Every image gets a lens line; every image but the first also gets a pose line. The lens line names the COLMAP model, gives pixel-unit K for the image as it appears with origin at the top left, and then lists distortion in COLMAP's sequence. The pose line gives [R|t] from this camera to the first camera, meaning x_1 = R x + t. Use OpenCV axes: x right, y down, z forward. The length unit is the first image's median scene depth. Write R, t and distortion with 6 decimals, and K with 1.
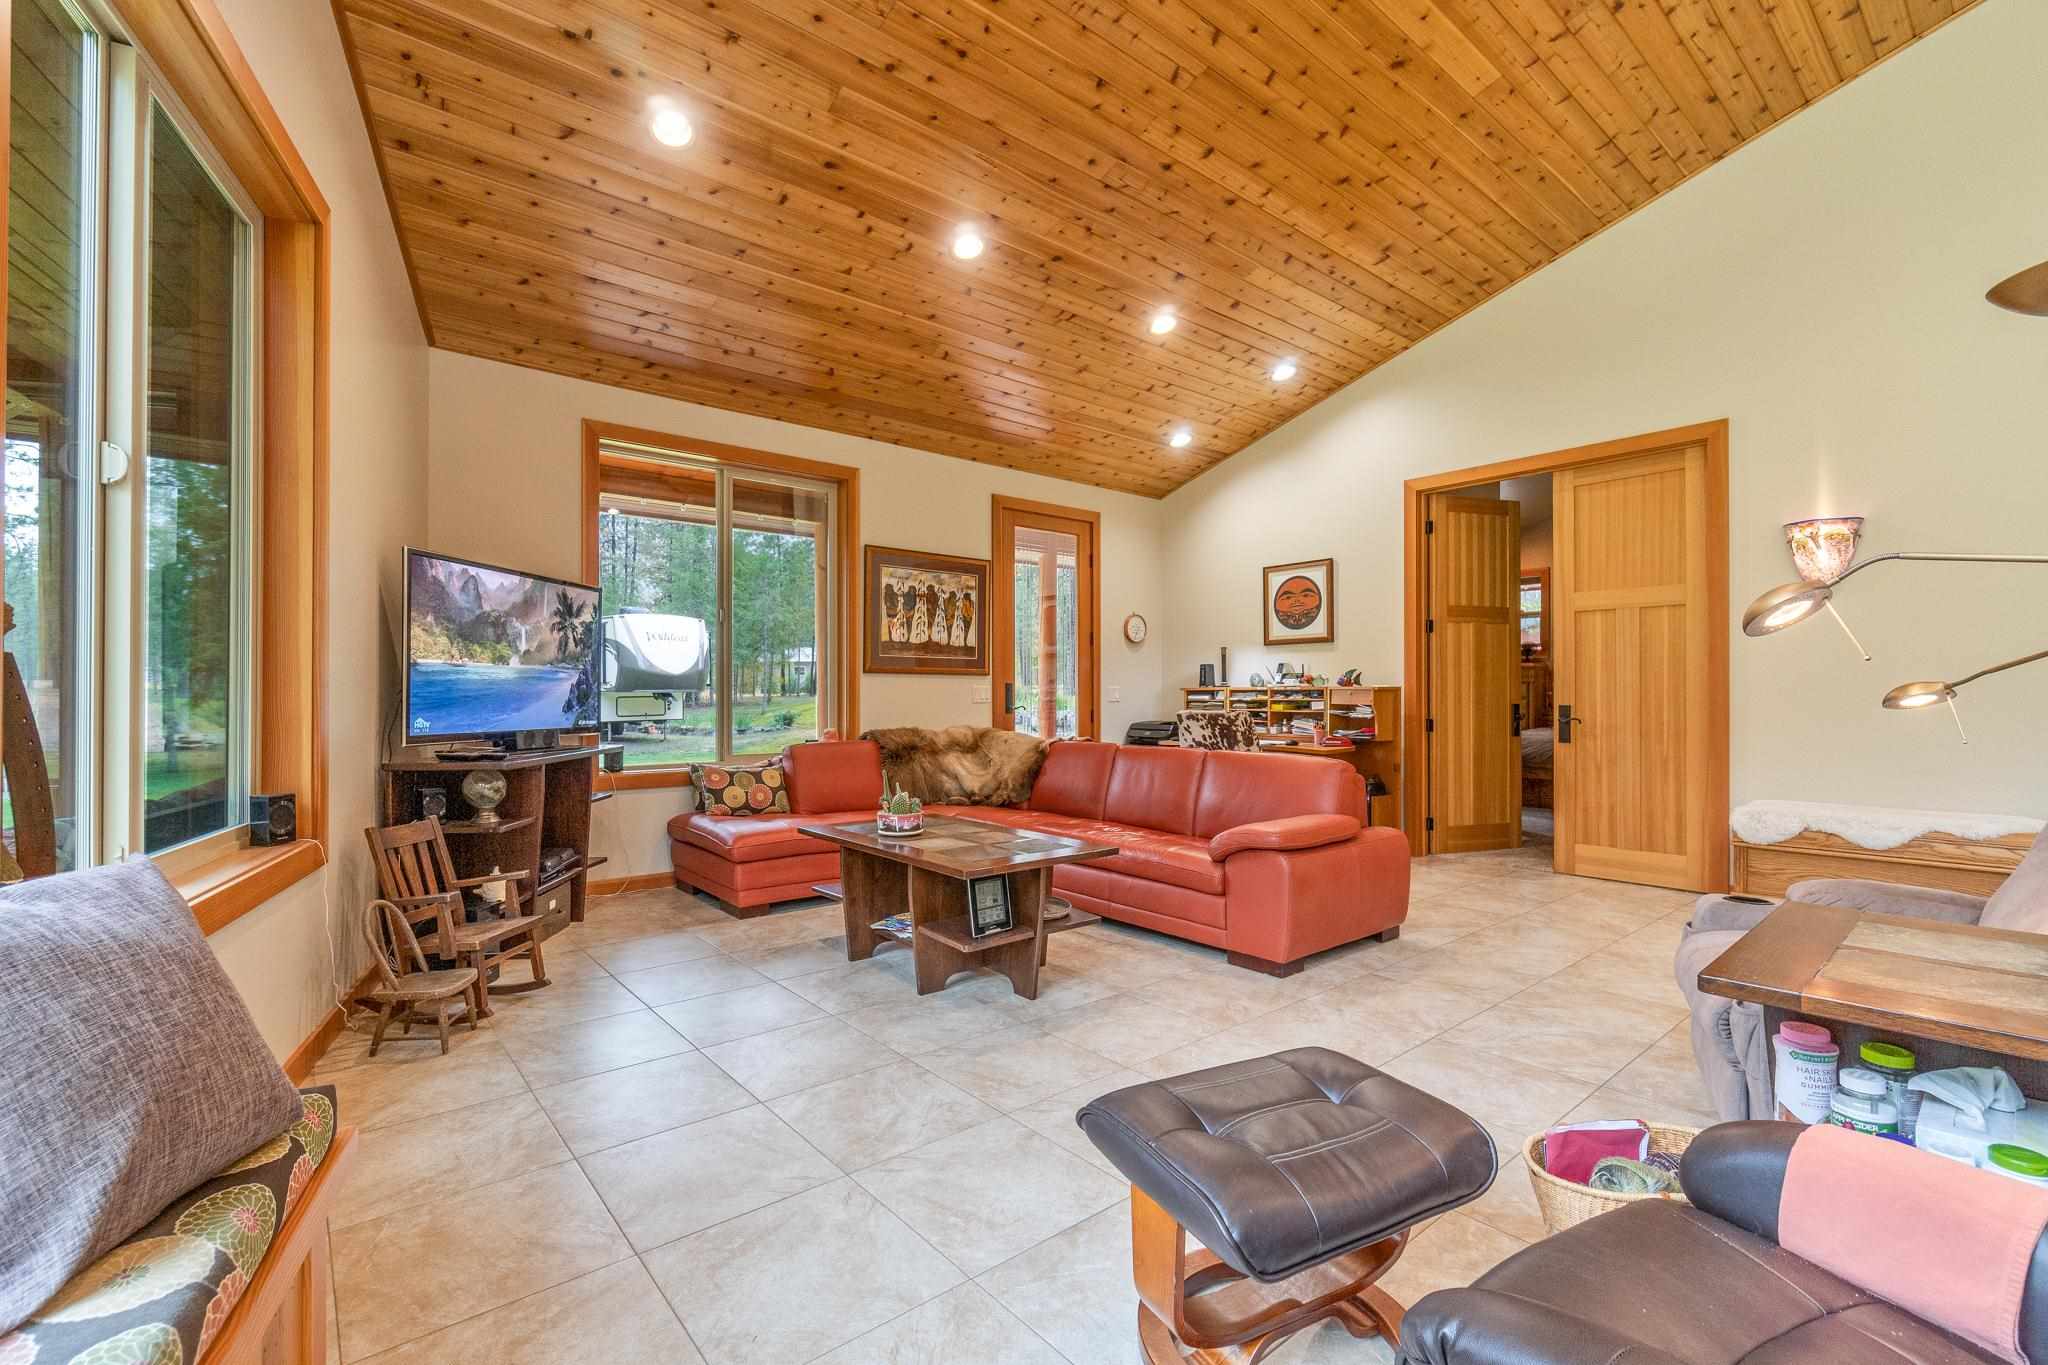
lens RADIAL K [[884.8, 0, 1030.5], [0, 884.8, 682.8], [0, 0, 1]] dist [-0.005083, -0.000109]
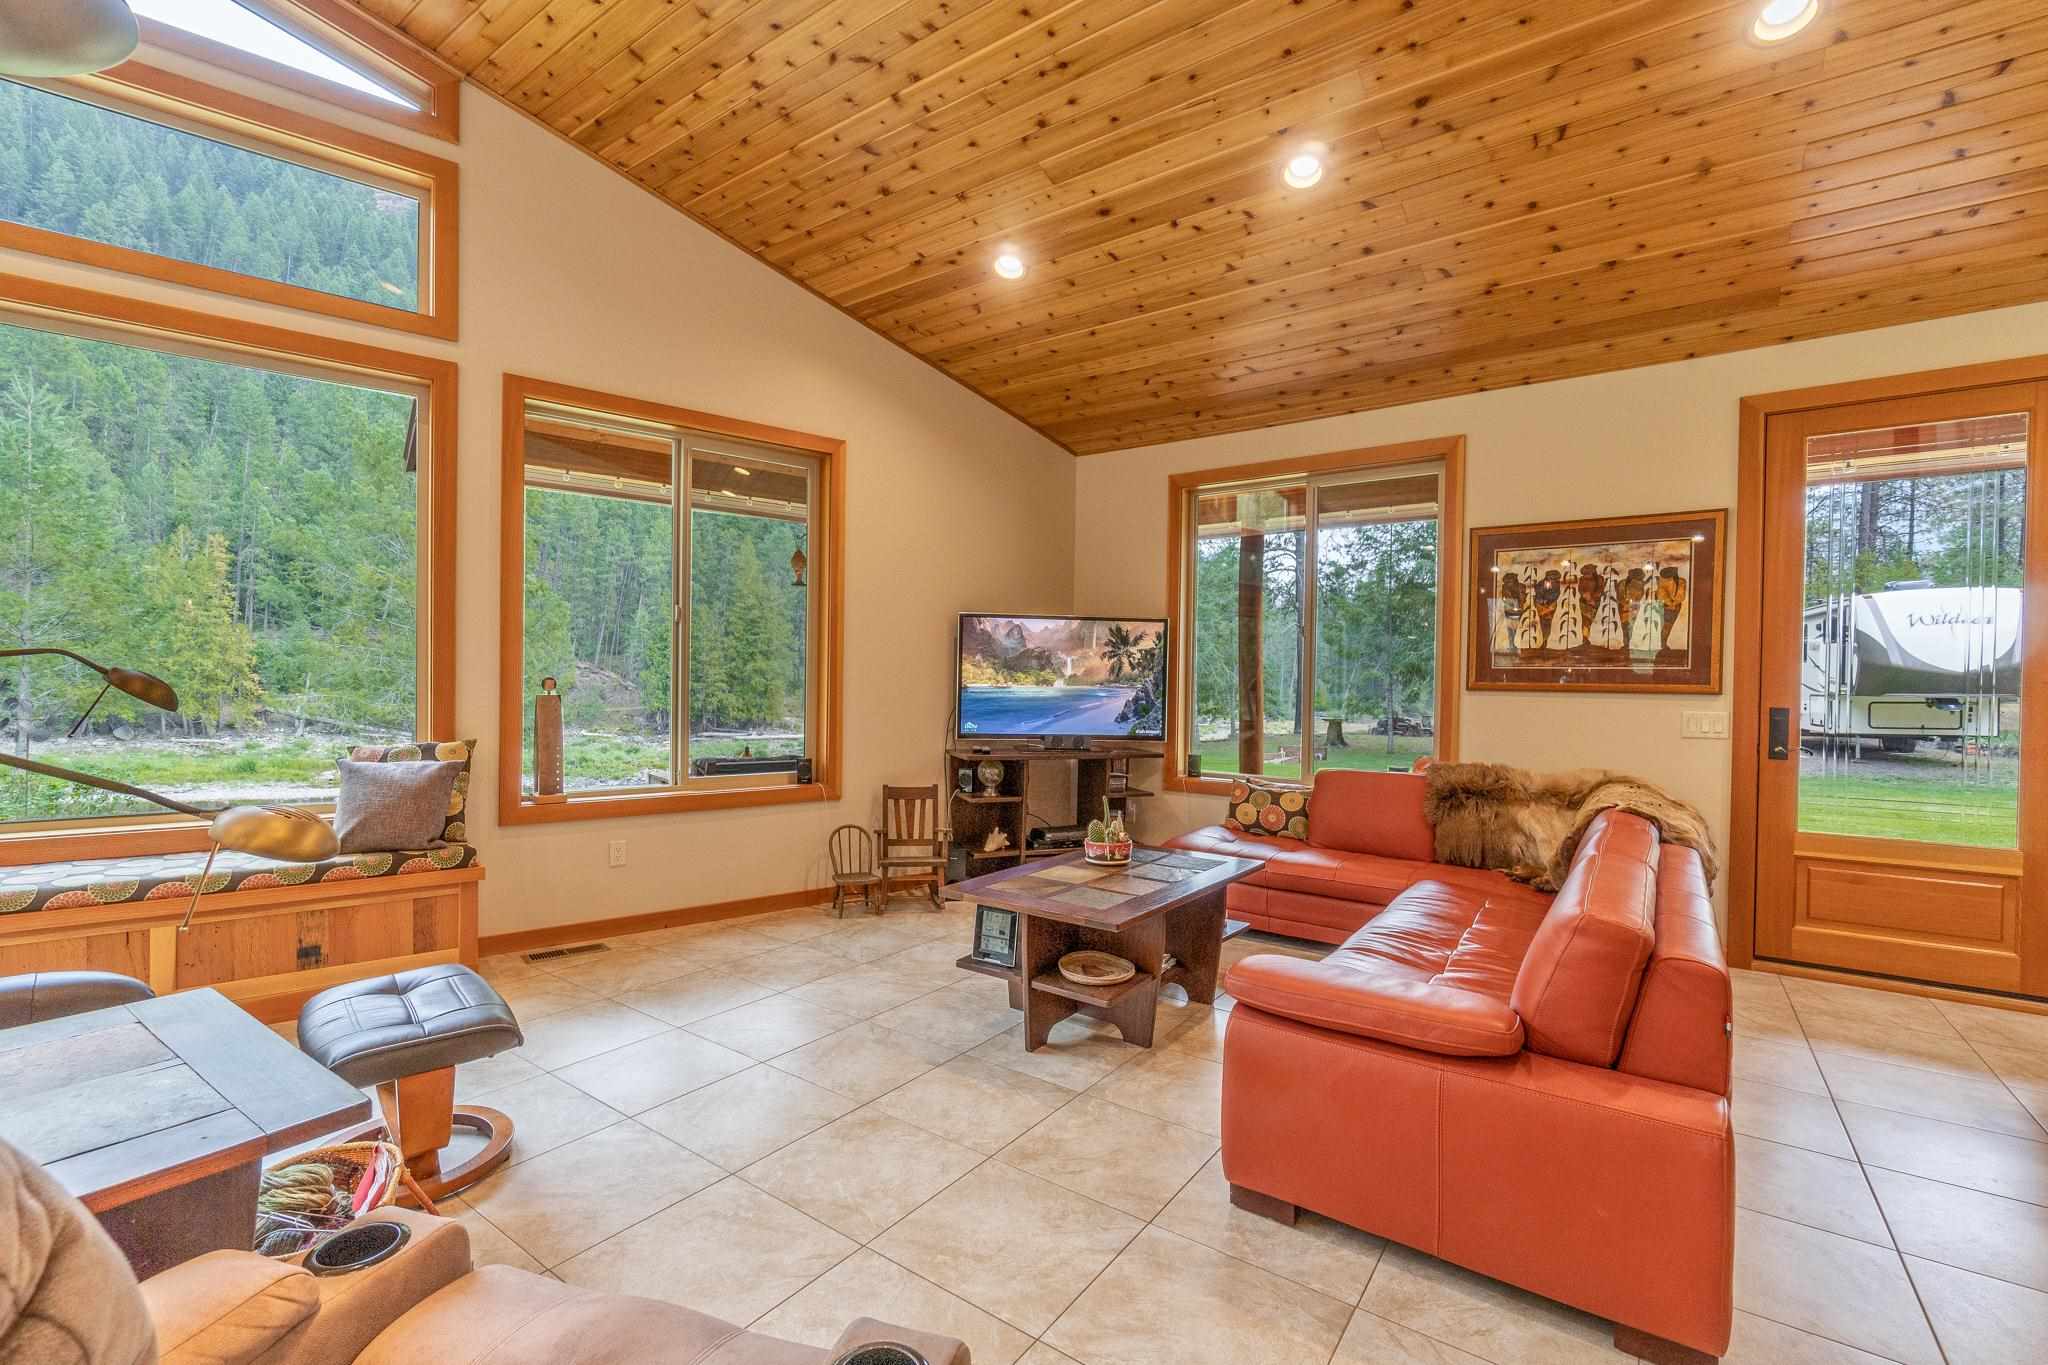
lens RADIAL K [[927.5, 0, 1028.6], [0, 927.5, 683.2], [0, 0, 1]] dist [-0.002146, -0.000238]
pose [[0.229561, 0.007888, -0.973262, 0.623501], [-0.000202, 0.999968, 0.008057, -0.028563], [0.973294, -0.001653, 0.229555, 0.498410]]
